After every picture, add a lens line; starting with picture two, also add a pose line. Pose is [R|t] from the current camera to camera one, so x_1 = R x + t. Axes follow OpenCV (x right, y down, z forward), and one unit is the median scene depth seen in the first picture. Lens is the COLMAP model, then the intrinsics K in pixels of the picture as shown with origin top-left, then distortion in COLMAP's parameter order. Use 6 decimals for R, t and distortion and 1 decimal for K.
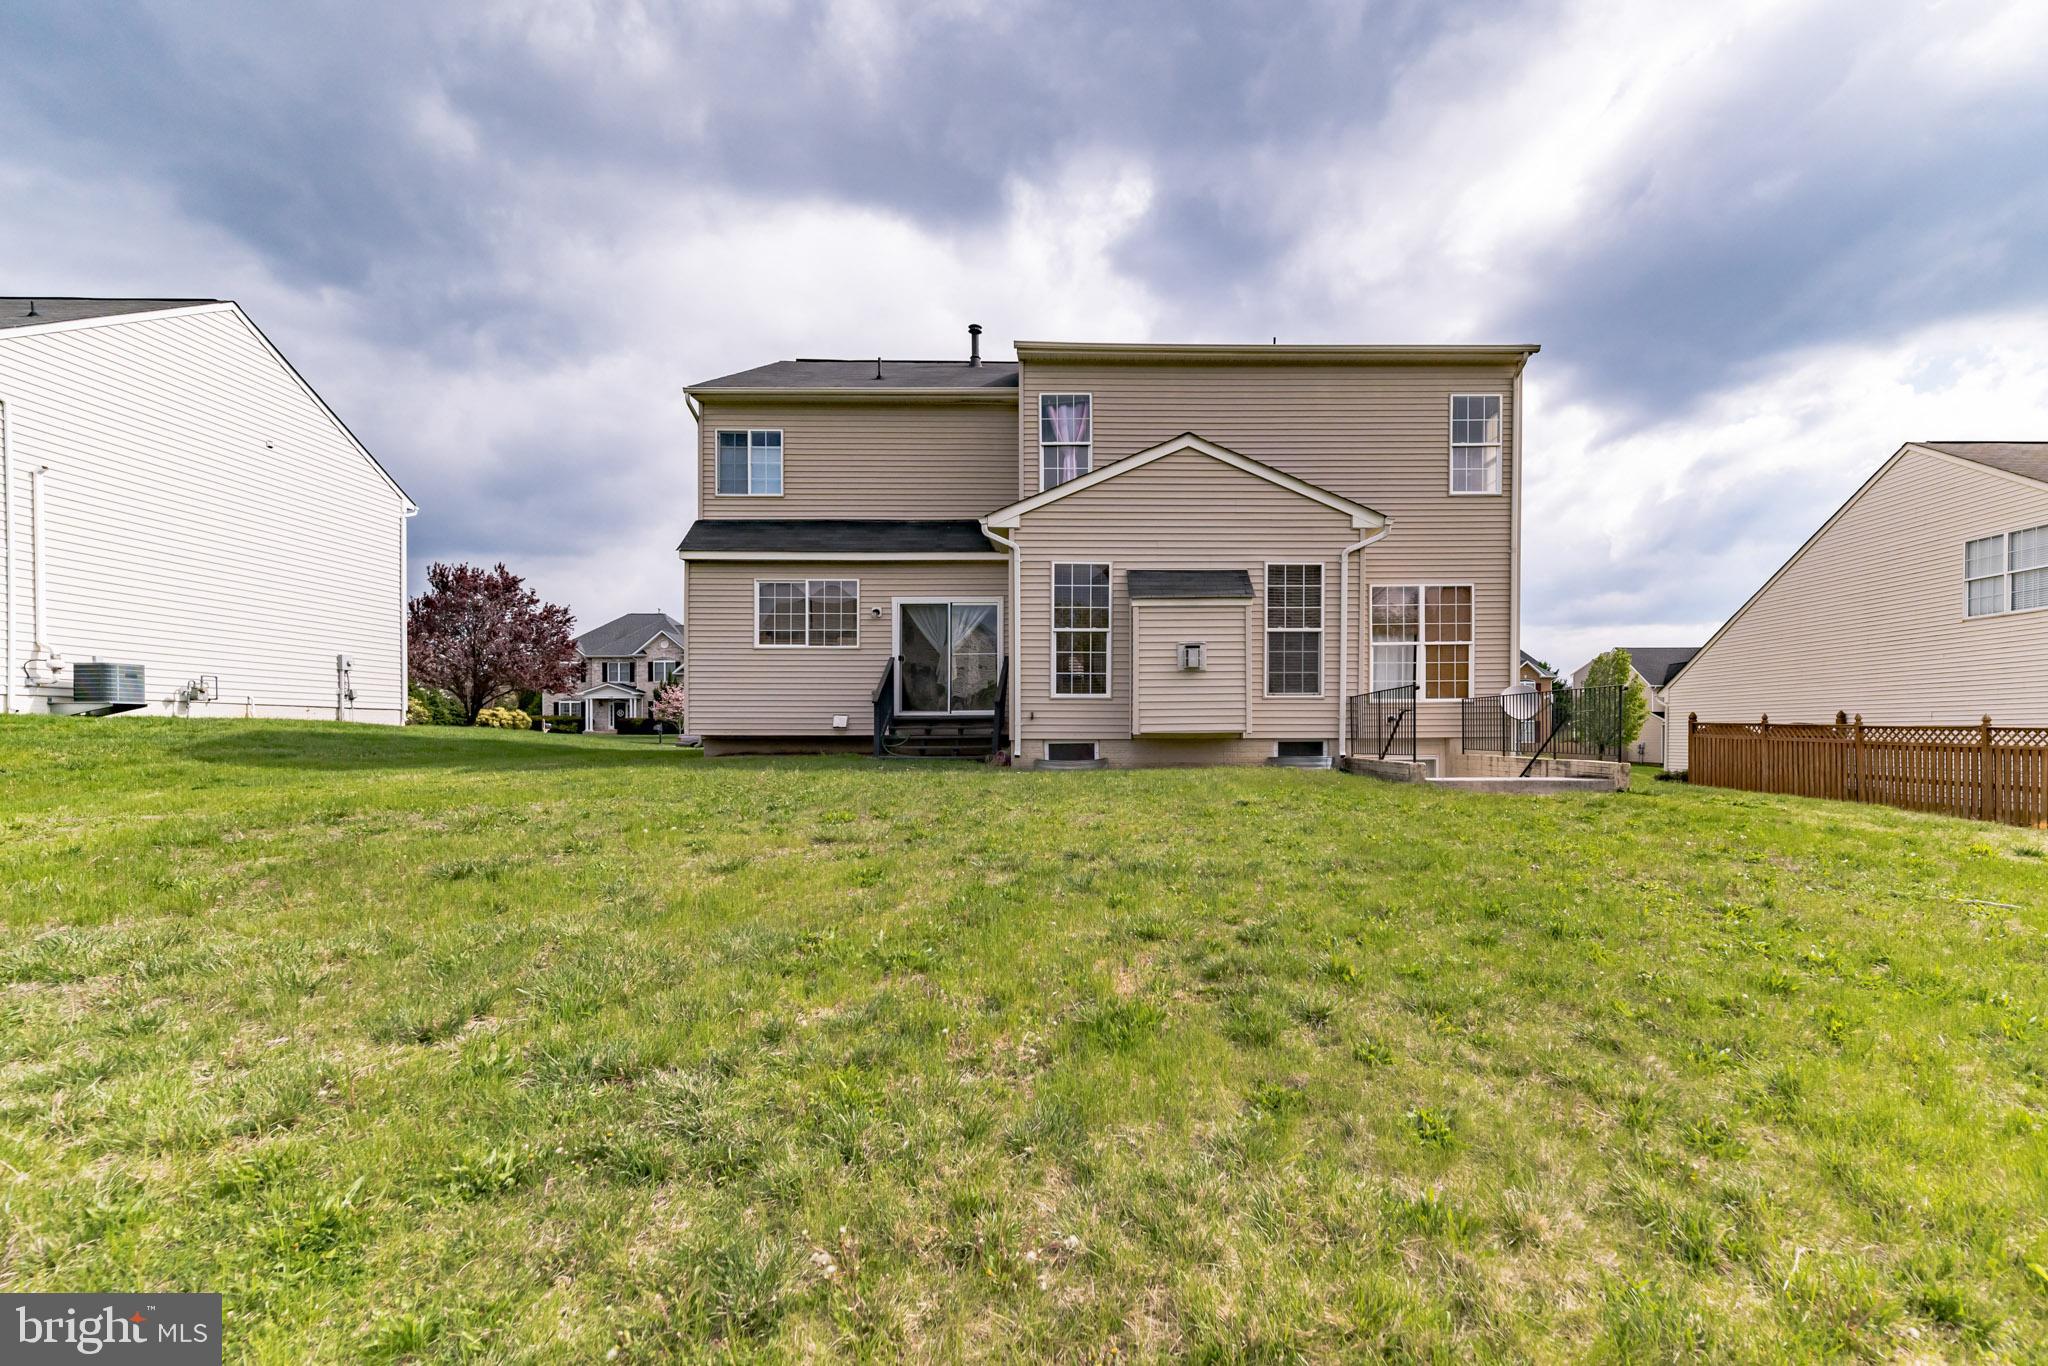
lens RADIAL K [[916.7, 0, 1025.1], [0, 916.7, 736.3], [0, 0, 1]] dist [0.006757, -0.001176]
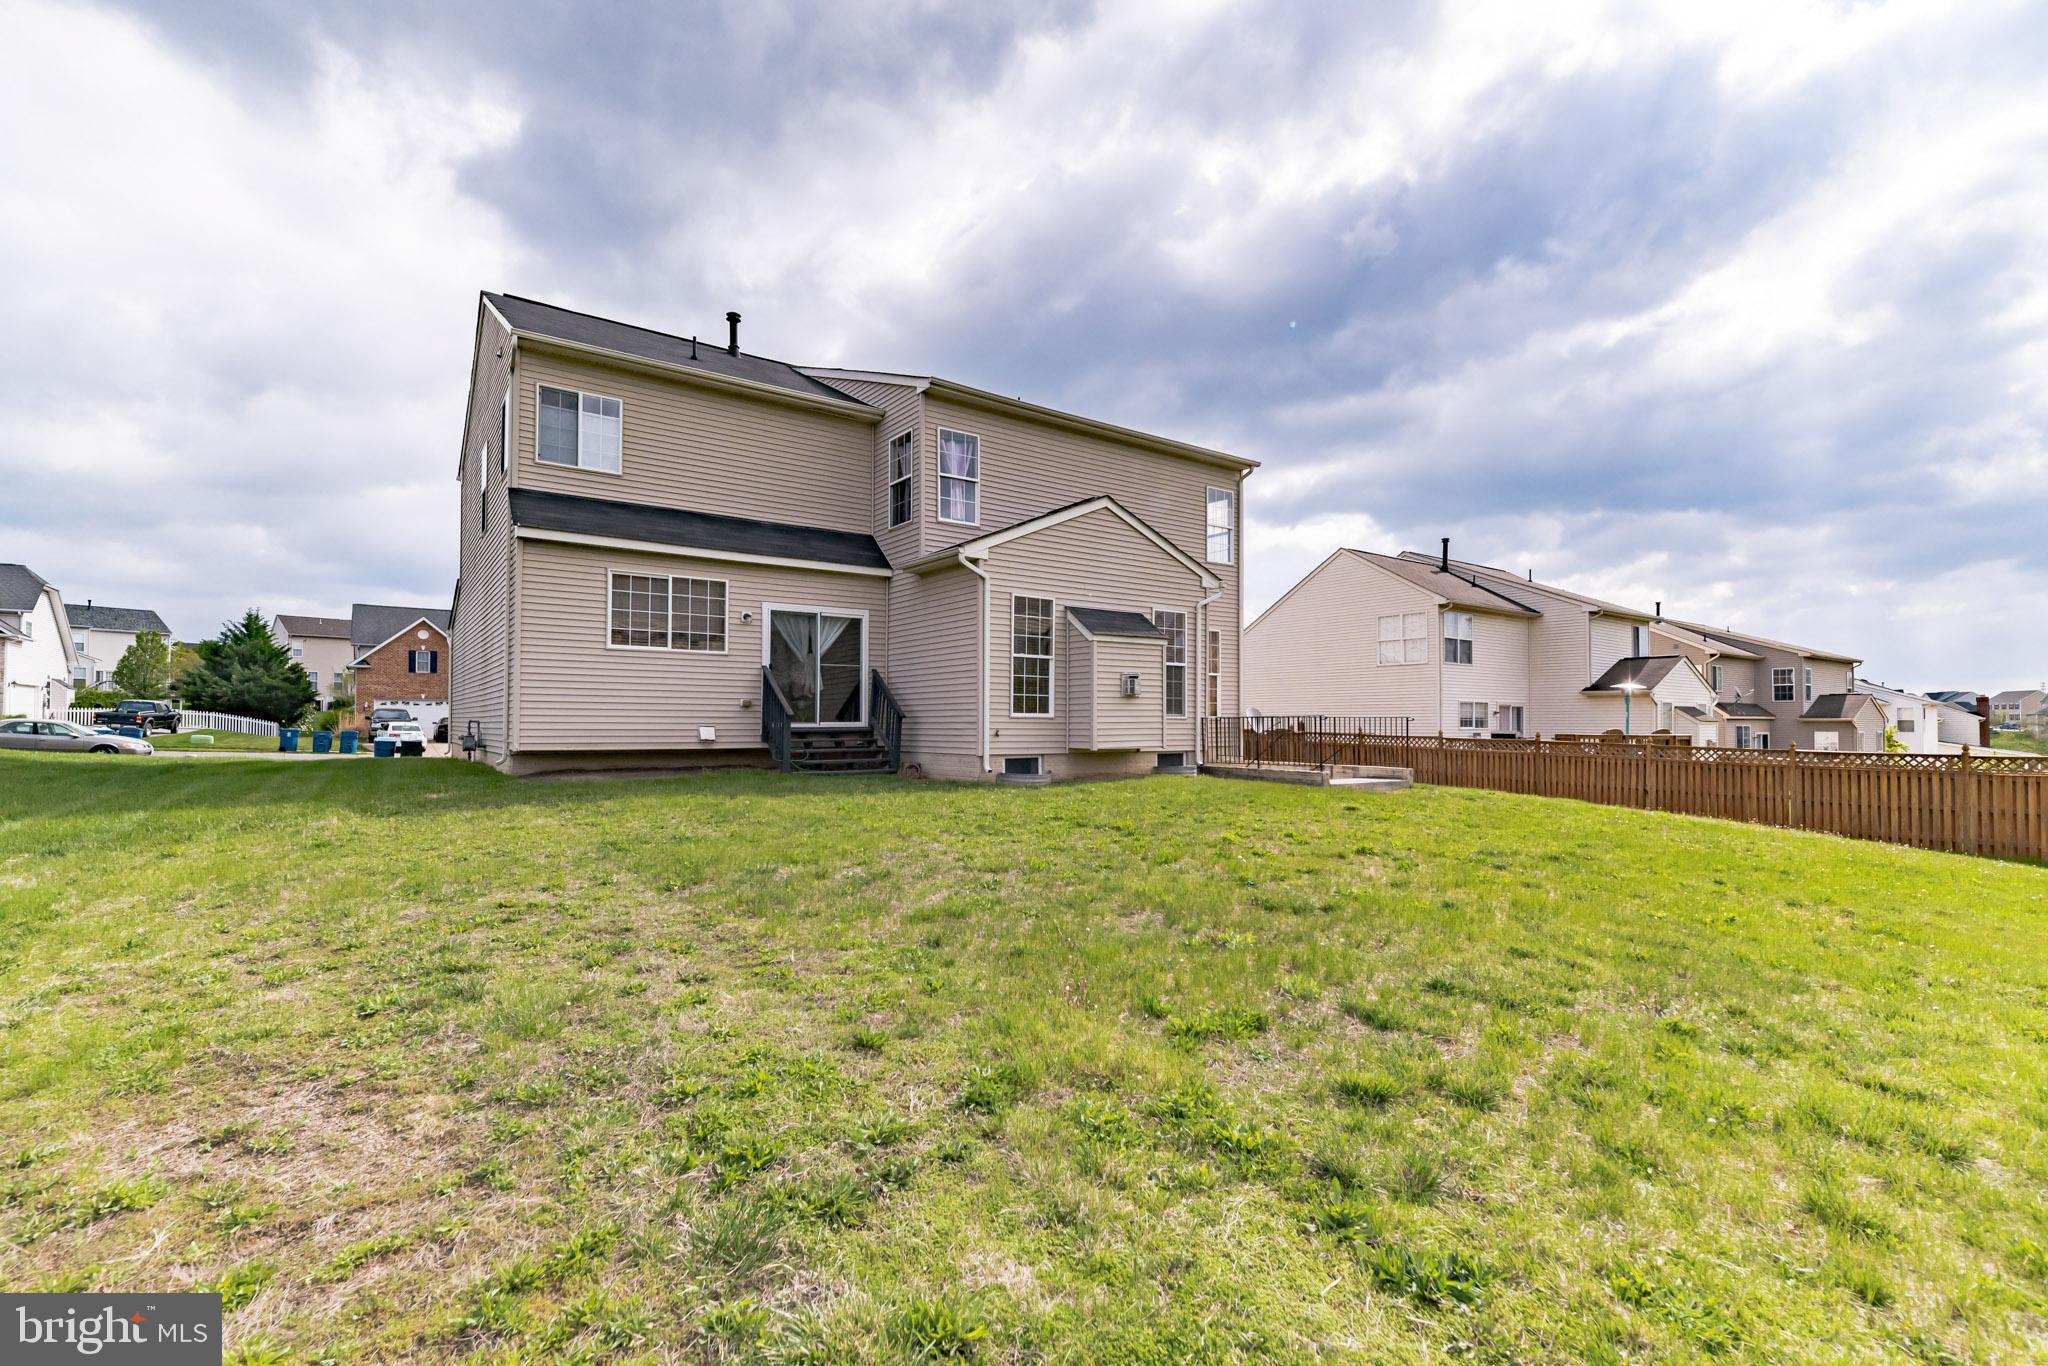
lens RADIAL K [[916.7, 0, 1013.8], [0, 916.7, 691.8], [0, 0, 1]] dist [0.006757, -0.001176]
pose [[0.821905, 0.024055, 0.569116, -0.508690], [-0.002245, 0.999237, -0.038992, -0.025173], [-0.569620, 0.030770, 0.821332, 0.086449]]
